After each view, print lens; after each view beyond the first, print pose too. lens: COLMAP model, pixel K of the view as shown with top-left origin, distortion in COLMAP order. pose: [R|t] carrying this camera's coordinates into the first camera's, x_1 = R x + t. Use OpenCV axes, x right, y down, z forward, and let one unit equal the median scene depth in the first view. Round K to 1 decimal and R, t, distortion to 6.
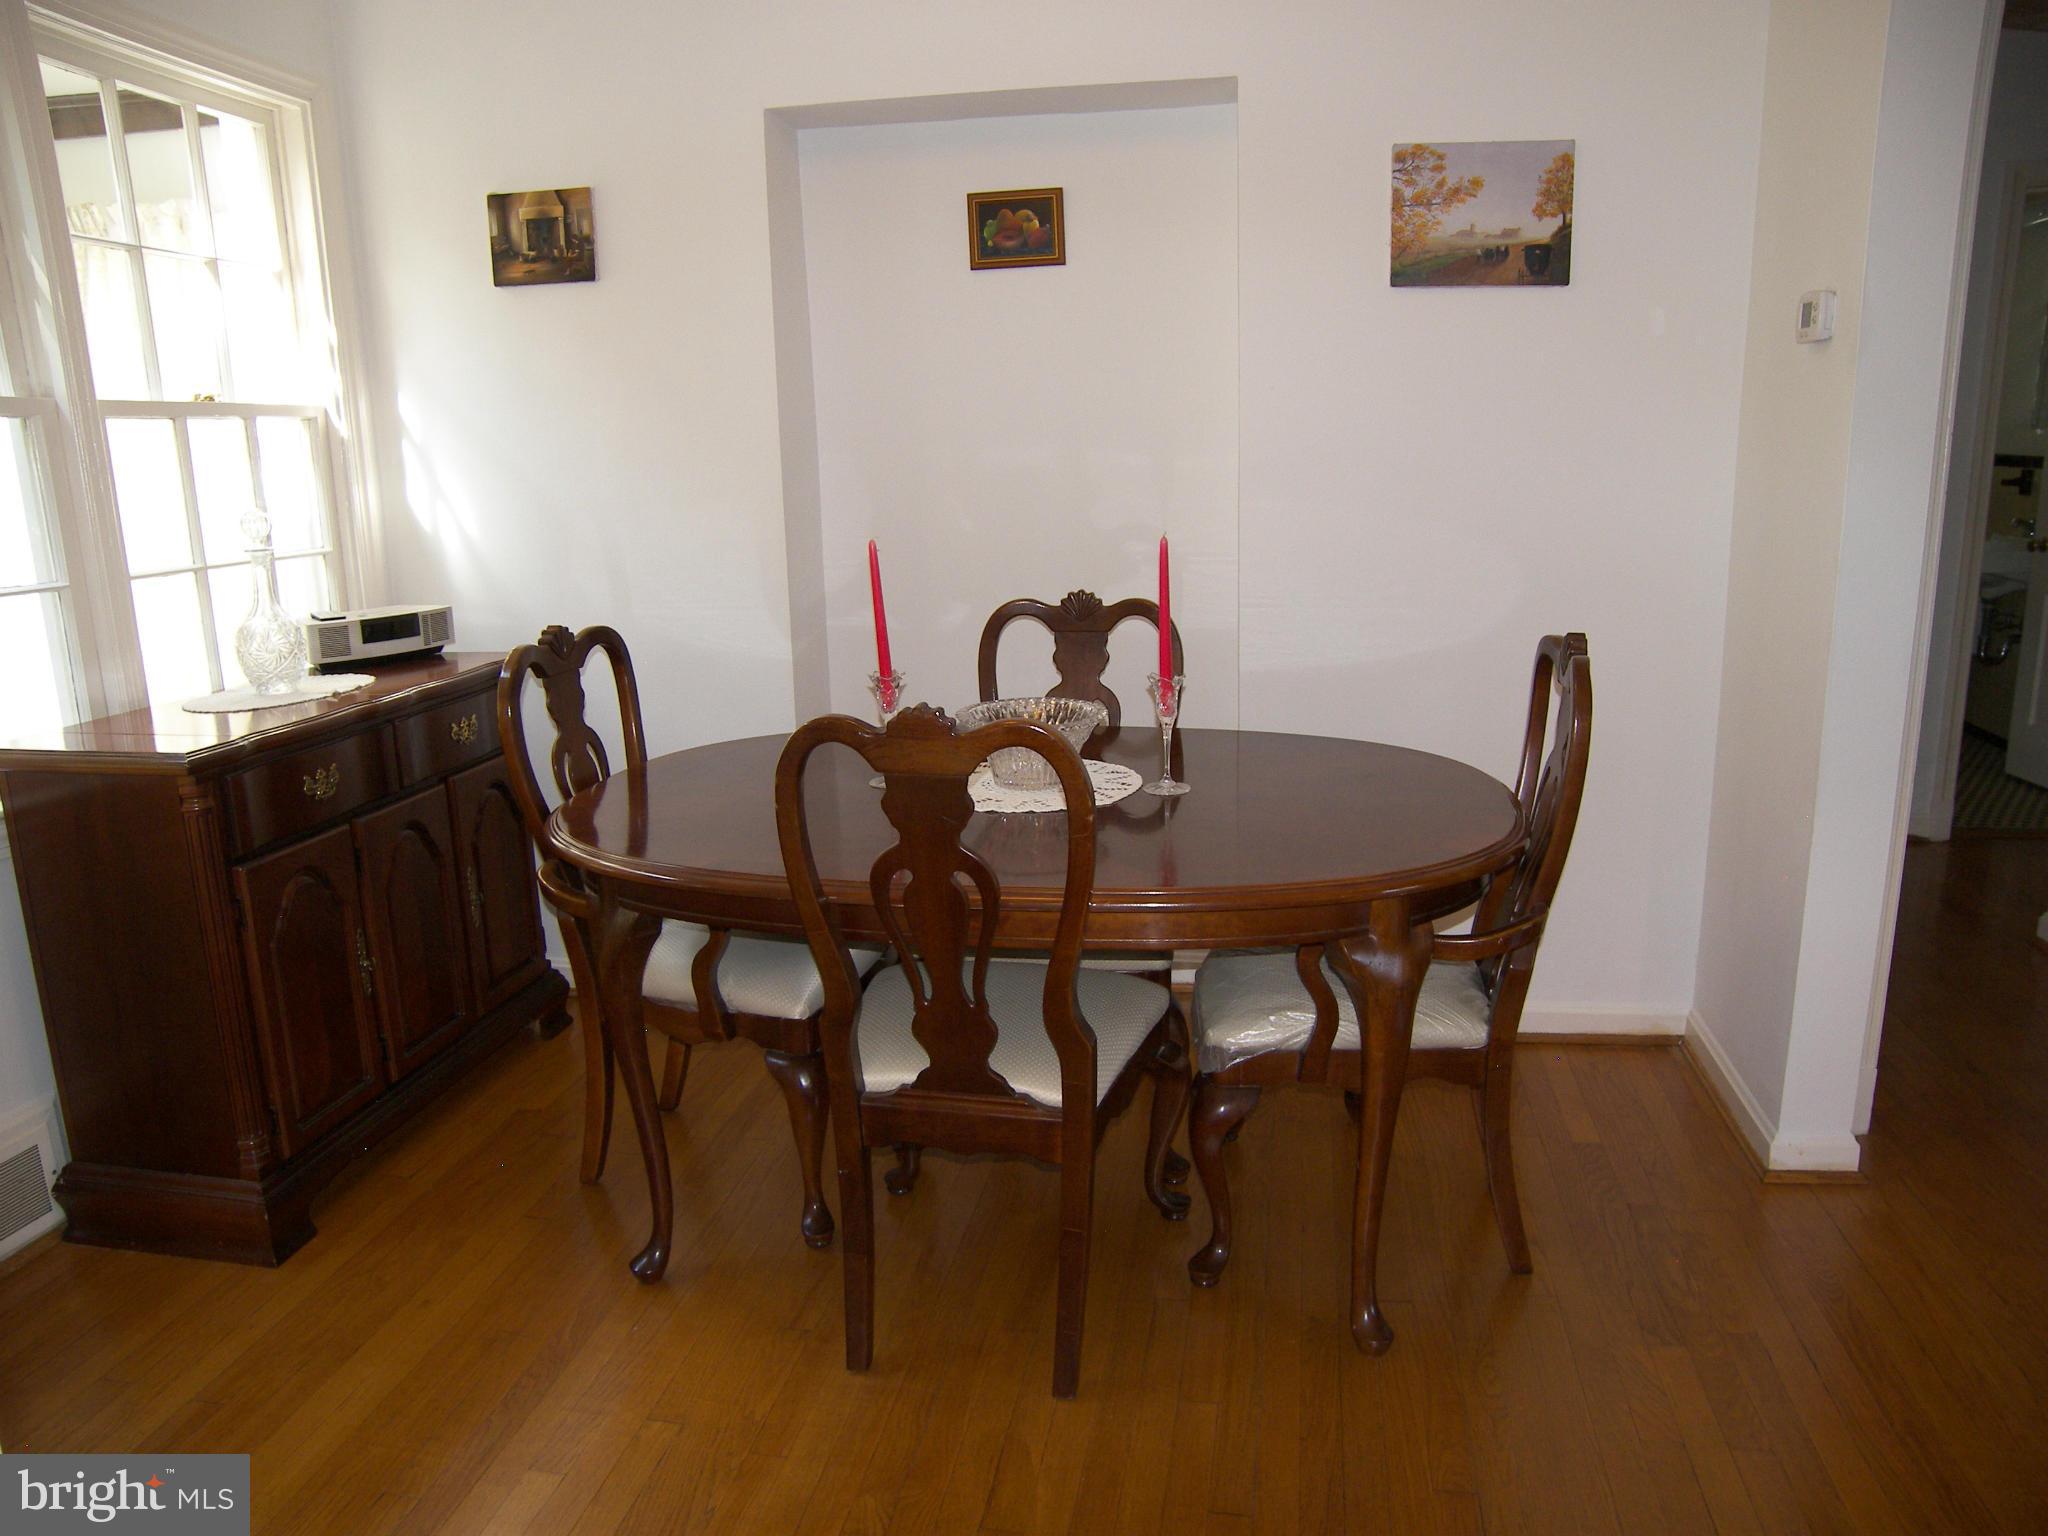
lens RADIAL K [[1437.1, 0, 1024.0], [0, 1437.1, 768.0], [0, 0, 1]] dist [-0.145189, 0.121340]
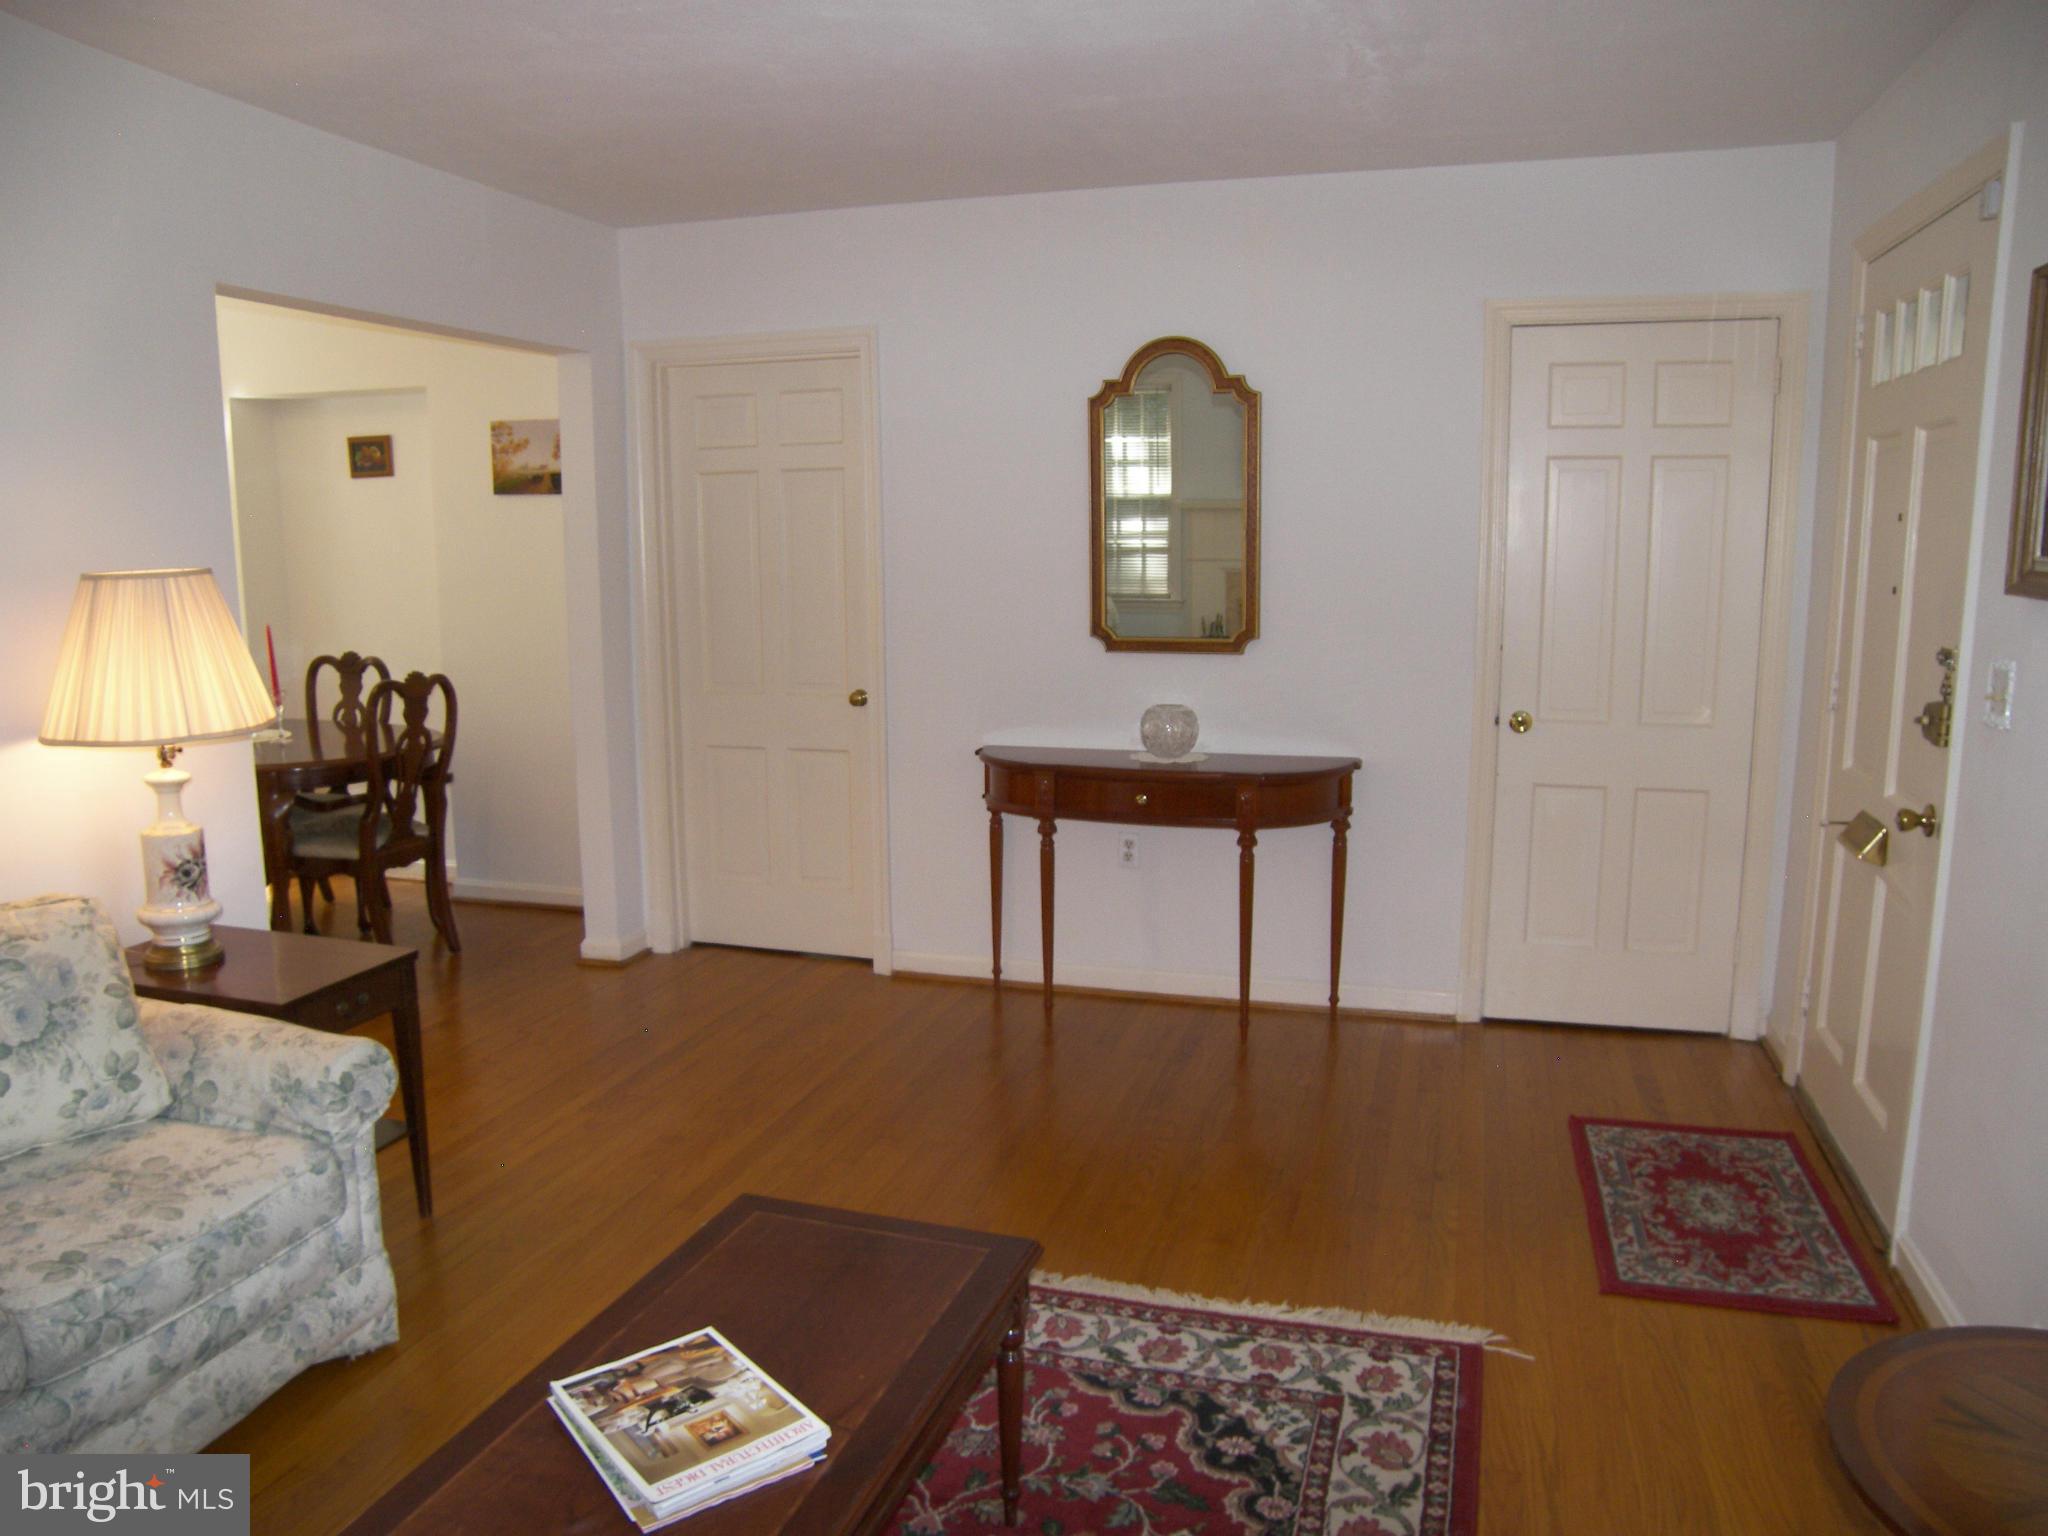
lens RADIAL K [[1437.1, 0, 1024.0], [0, 1437.1, 768.0], [0, 0, 1]] dist [-0.145189, 0.121340]
pose [[0.992155, 0.040590, -0.118240, 1.235879], [-0.046312, 0.997865, -0.046055, 0.082835], [0.116118, 0.051170, 0.991916, -0.801653]]
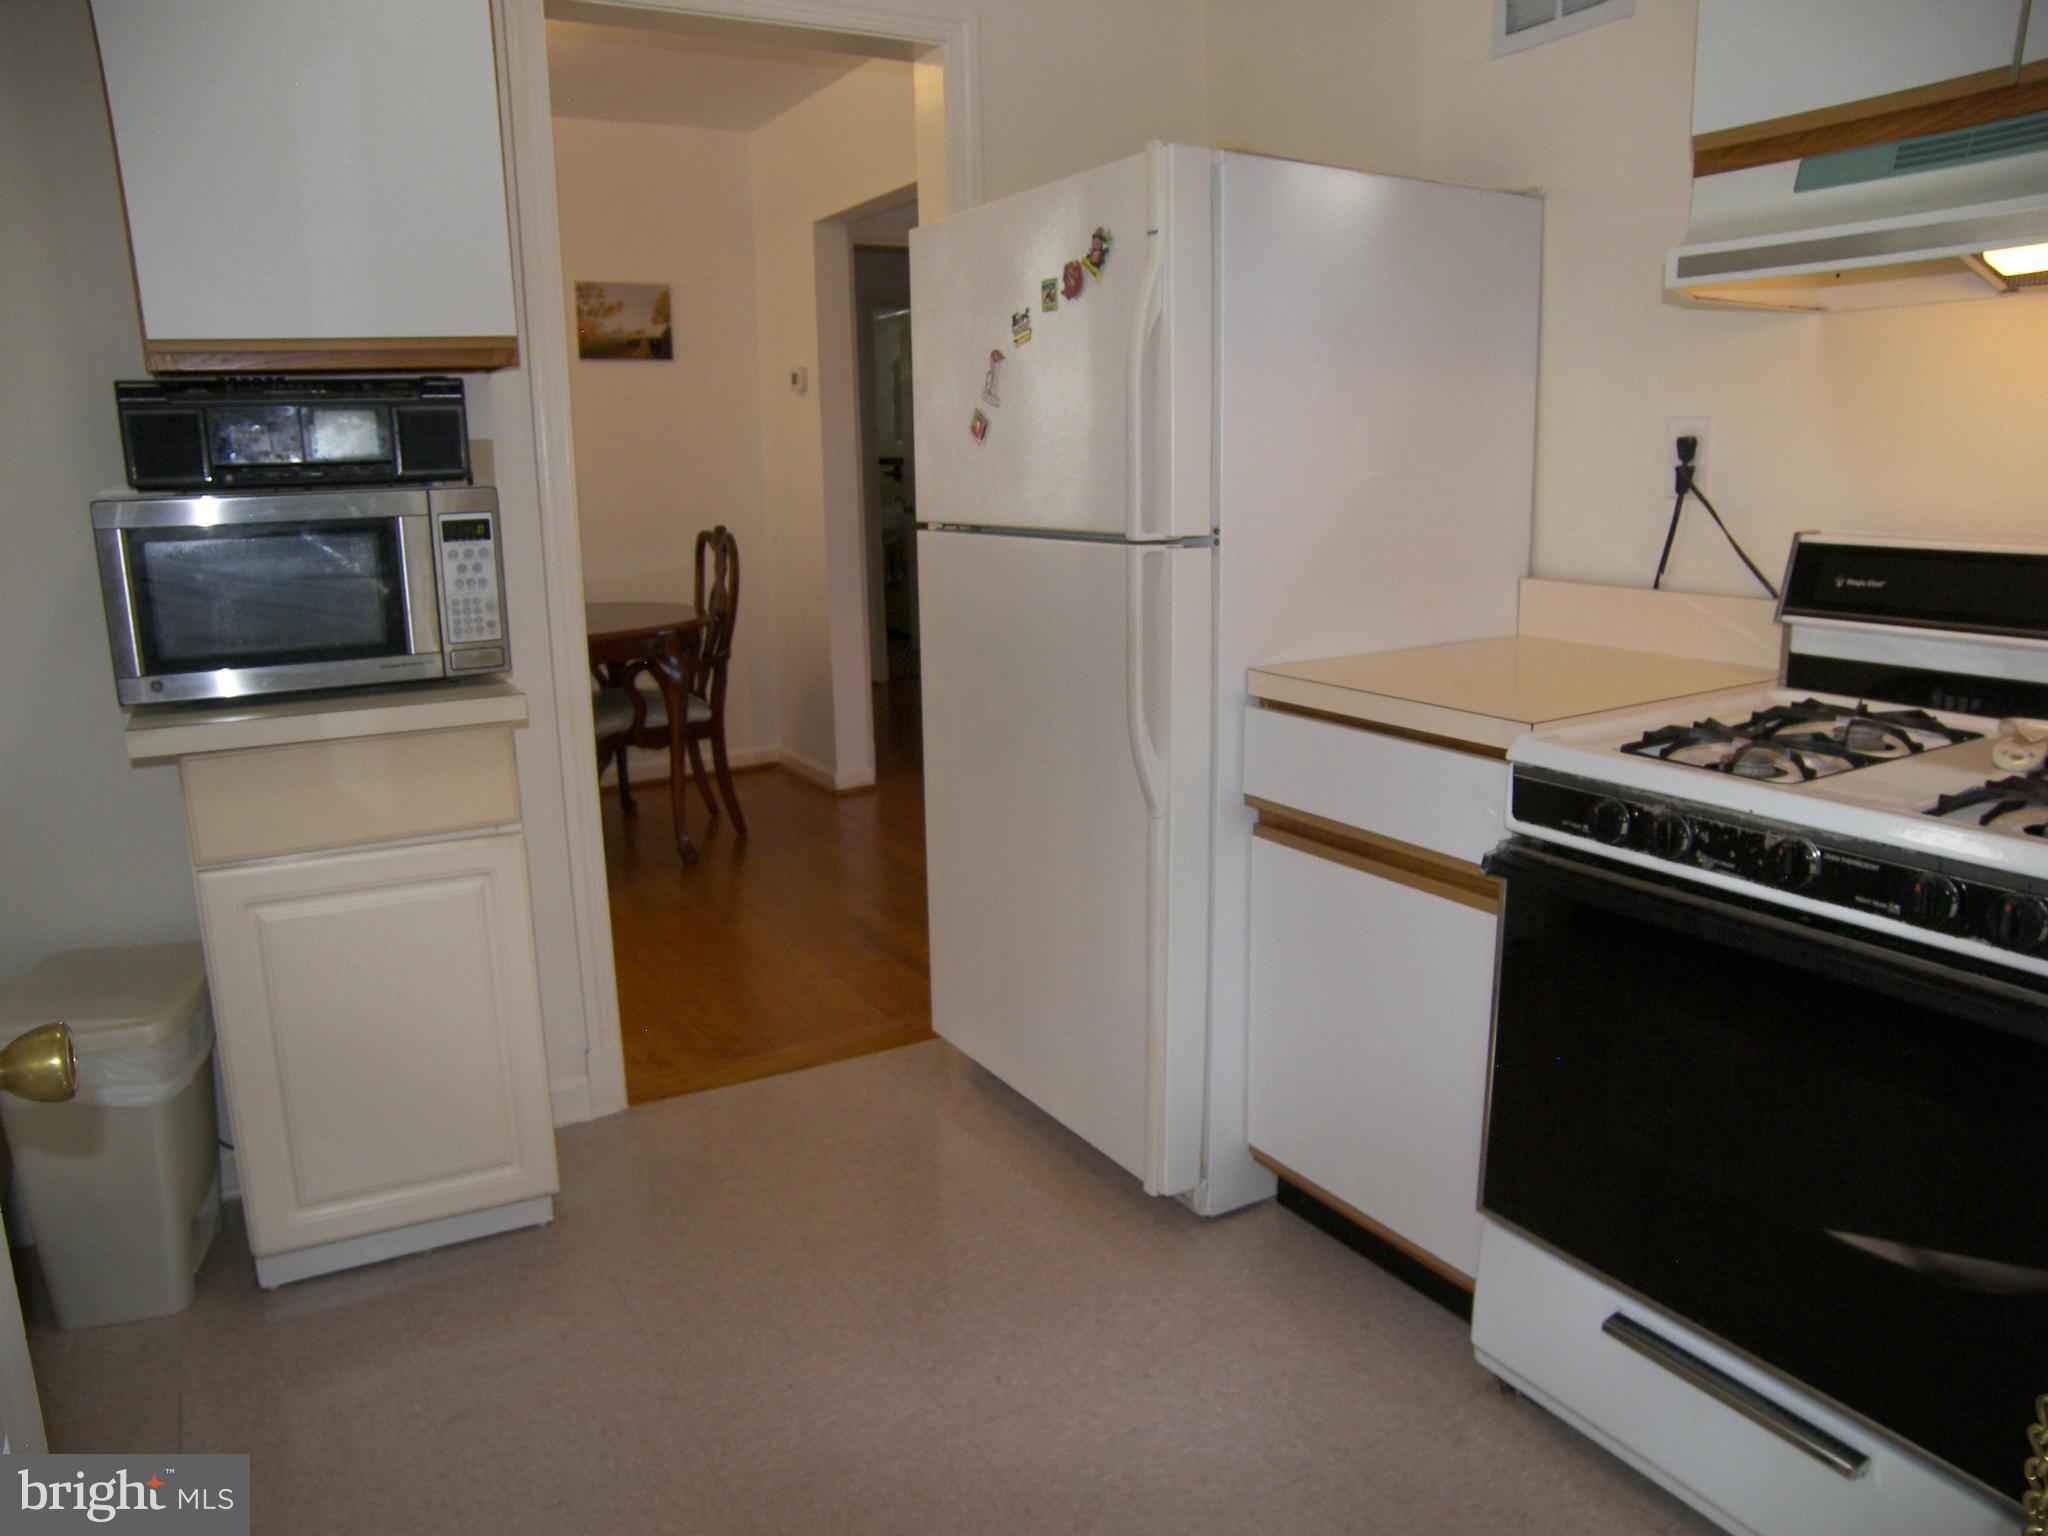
lens RADIAL K [[1437.1, 0, 1024.0], [0, 1437.1, 768.0], [0, 0, 1]] dist [-0.145189, 0.121340]
pose [[0.765005, -0.128674, 0.631039, -0.516577], [0.148275, 0.988705, 0.021853, 0.225038], [-0.626723, 0.076850, 0.775443, -0.728049]]
